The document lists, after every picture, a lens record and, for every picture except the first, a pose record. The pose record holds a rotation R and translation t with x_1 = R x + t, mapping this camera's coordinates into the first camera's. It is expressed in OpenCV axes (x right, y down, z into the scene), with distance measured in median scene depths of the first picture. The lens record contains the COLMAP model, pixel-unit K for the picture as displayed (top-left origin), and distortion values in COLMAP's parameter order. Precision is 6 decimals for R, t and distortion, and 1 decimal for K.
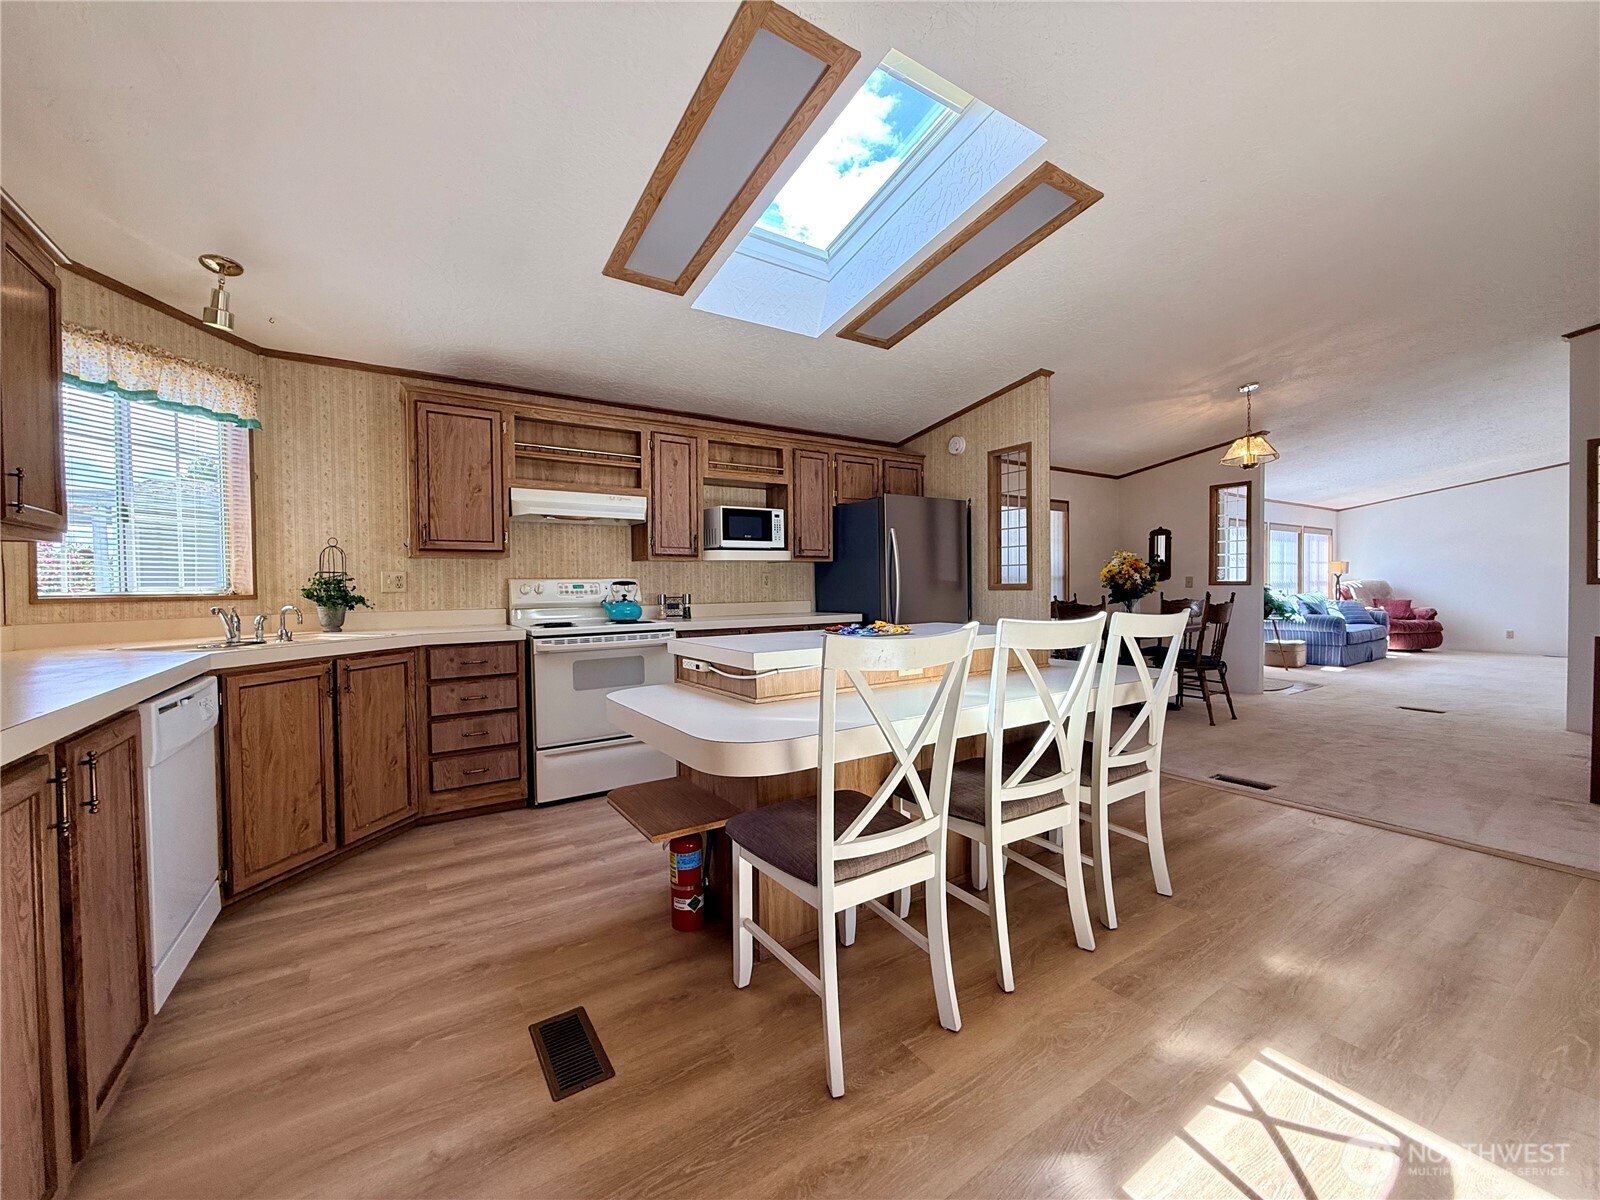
lens RADIAL K [[637.7, 0, 793.9], [0, 637.7, 601.0], [0, 0, 1]] dist [-0.002017, 0.000123]
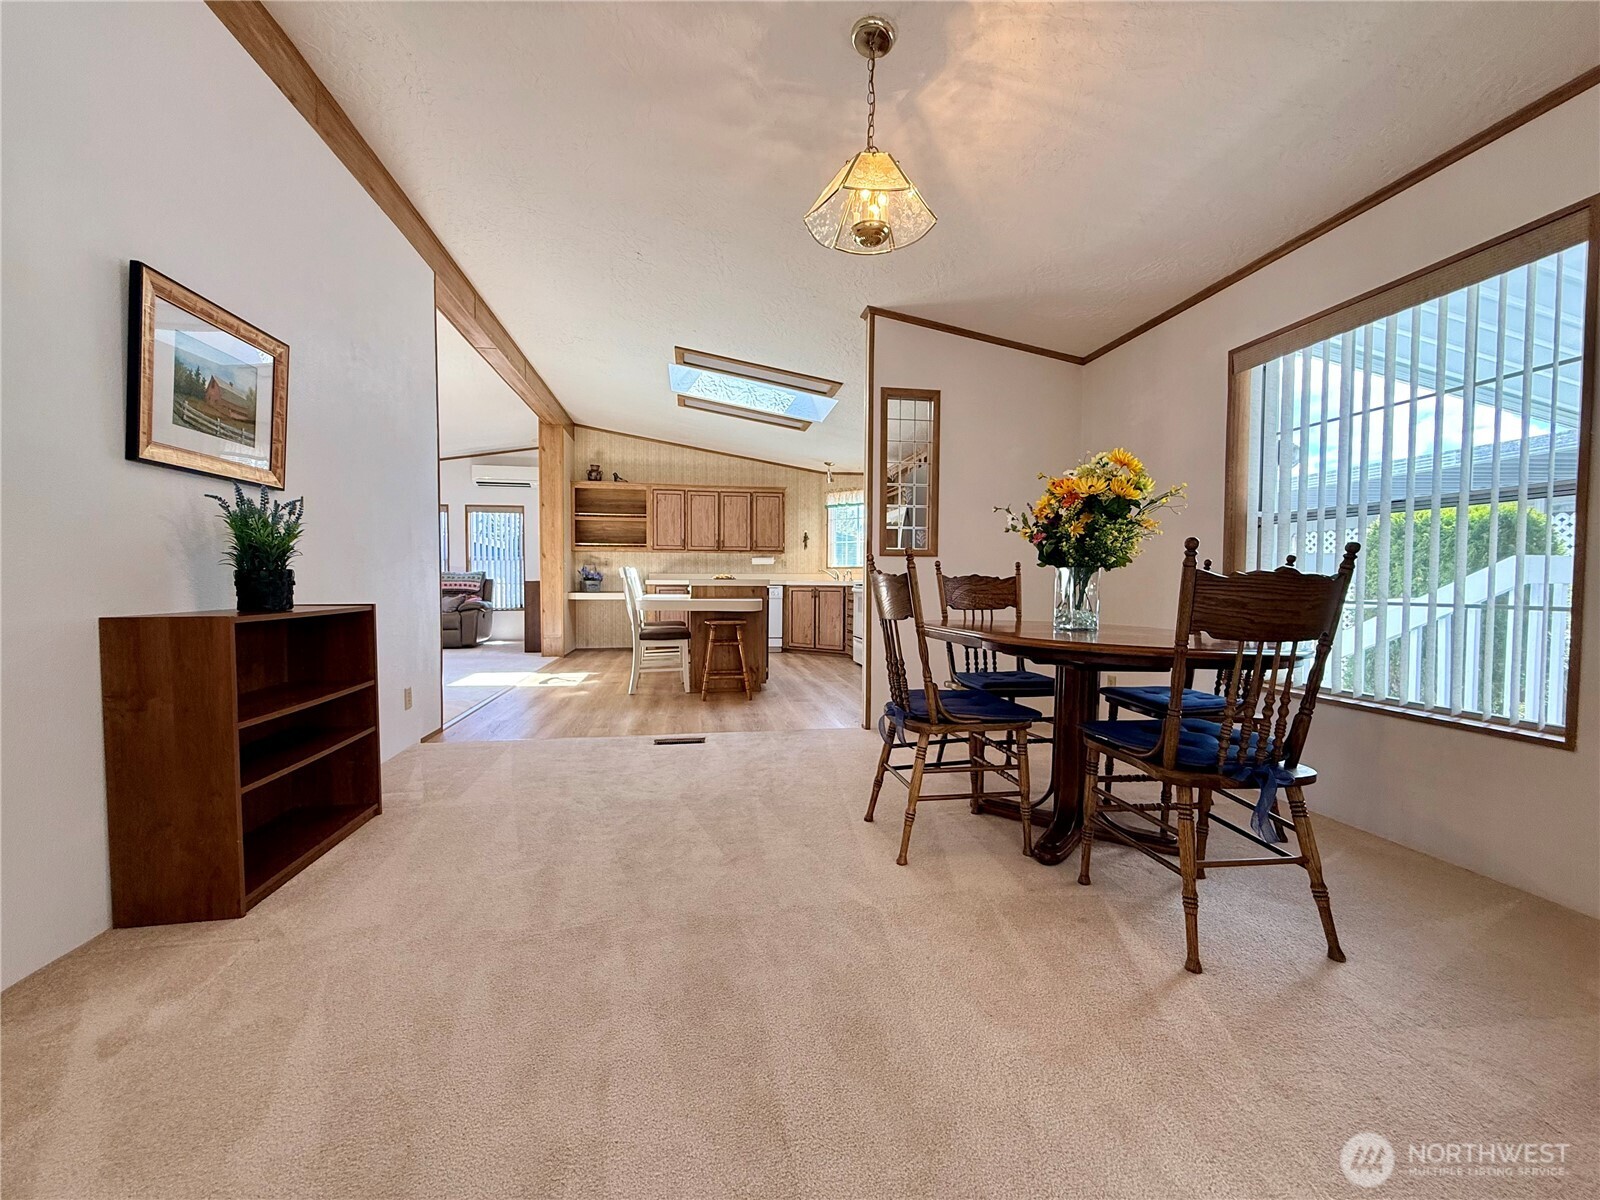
lens RADIAL K [[637.7, 0, 797.1], [0, 637.7, 599.5], [0, 0, 1]] dist [-0.002017, 0.000123]
pose [[-0.402447, 0.039086, -0.914609, 1.385025], [-0.017423, 0.998580, 0.050341, 0.000612], [0.915278, 0.036195, -0.401194, 1.401762]]
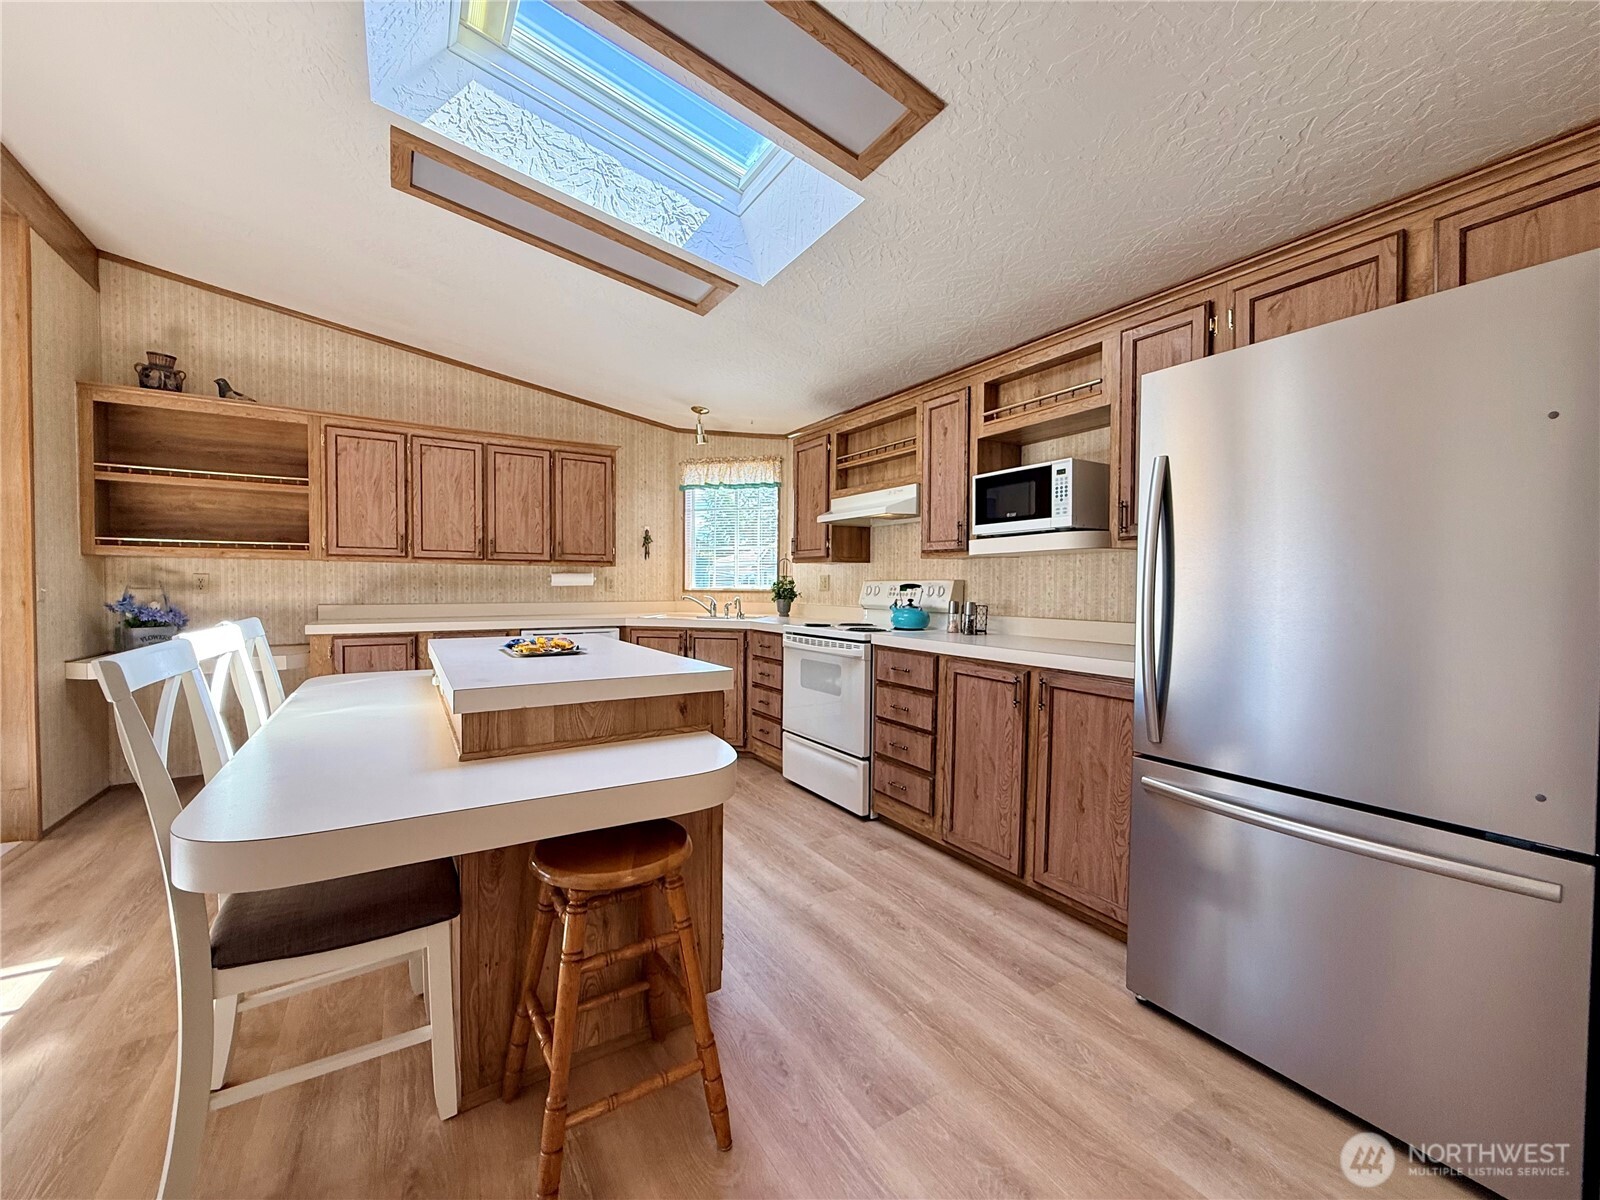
lens RADIAL K [[637.7, 0, 797.3], [0, 637.7, 599.1], [0, 0, 1]] dist [-0.002017, 0.000123]
pose [[-0.022431, 0.037072, -0.999061, 0.607996], [-0.026699, 0.998934, 0.037666, -0.038423], [0.999392, 0.027519, -0.021418, 0.859923]]
